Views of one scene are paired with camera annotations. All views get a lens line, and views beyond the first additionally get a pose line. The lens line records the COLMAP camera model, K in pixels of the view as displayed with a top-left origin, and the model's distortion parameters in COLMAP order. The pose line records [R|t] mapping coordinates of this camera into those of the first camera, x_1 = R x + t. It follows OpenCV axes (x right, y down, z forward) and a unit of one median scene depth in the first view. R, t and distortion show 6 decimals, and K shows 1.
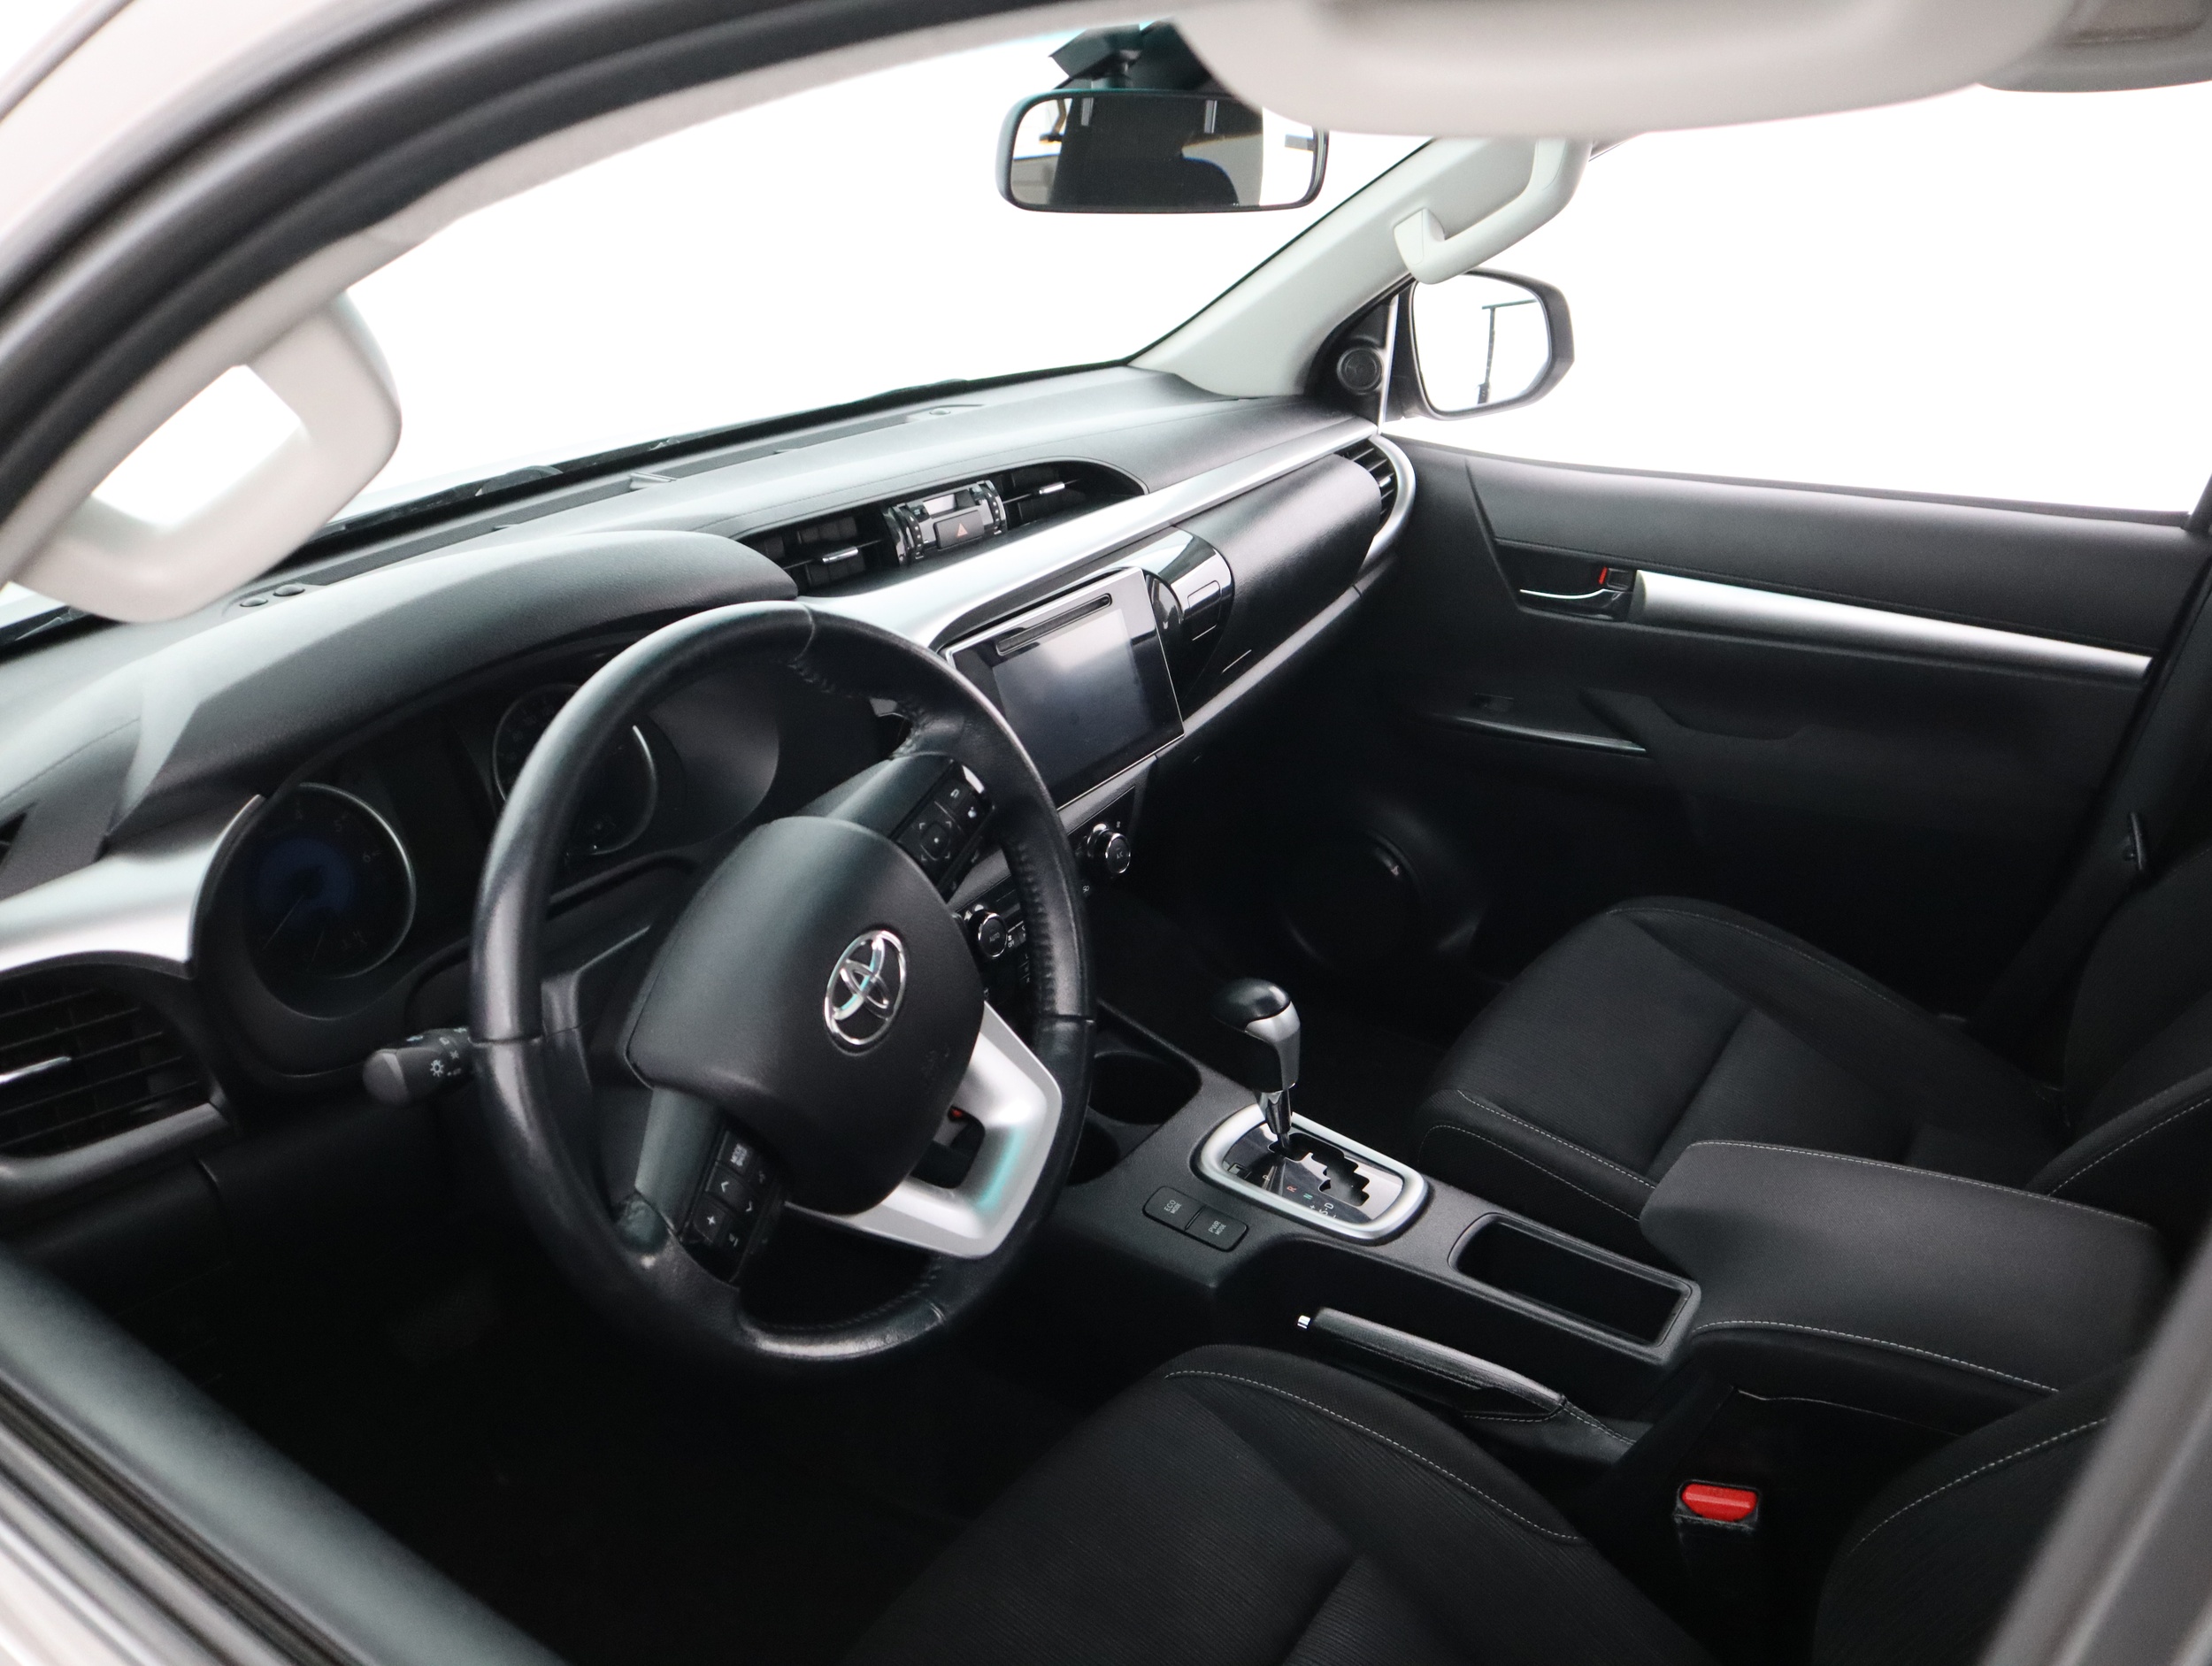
lens RADIAL K [[1570.9, 0, 1106.0], [0, 1570.9, 833.0], [0, 0, 1]] dist [0.000596, -0.000563]
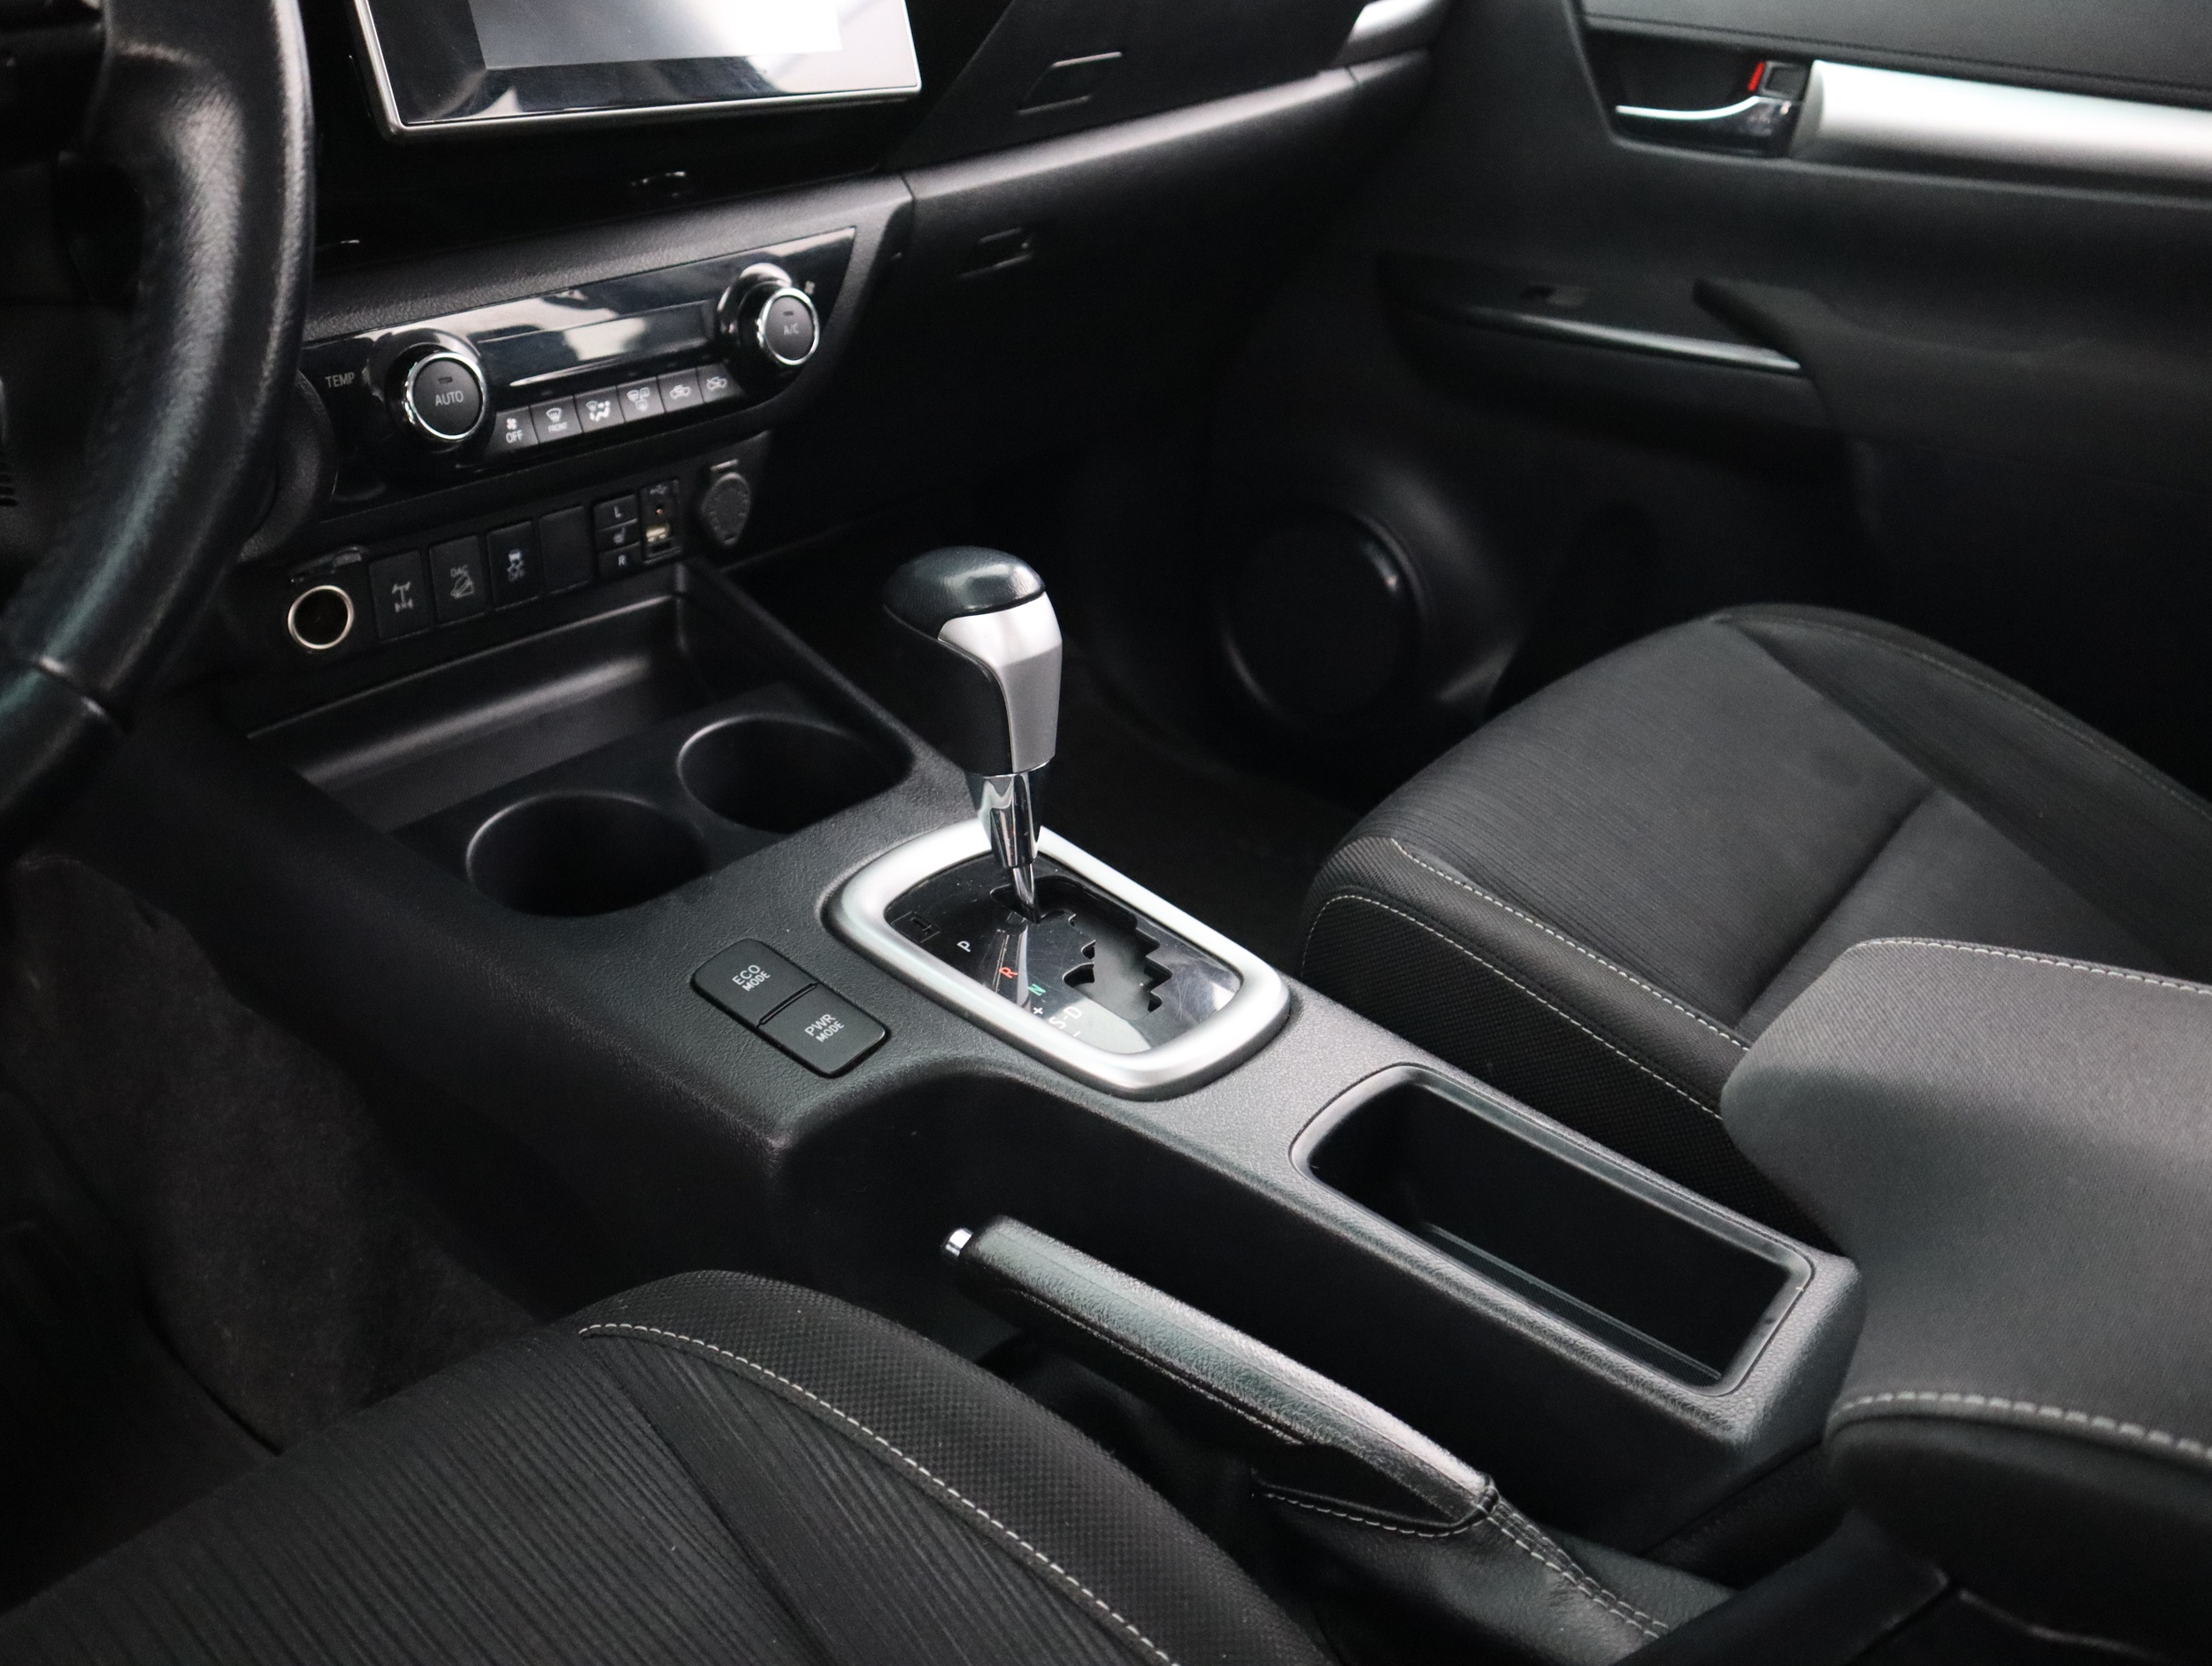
lens RADIAL K [[1508.0, 0, 1106.0], [0, 1508.0, 833.0], [0, 0, 1]] dist [-0.027338, -0.000145]
pose [[0.993574, 0.099017, -0.054837, 0.168466], [-0.094266, 0.992052, 0.083345, 0.139083], [0.062653, -0.077640, 0.995011, 0.529447]]
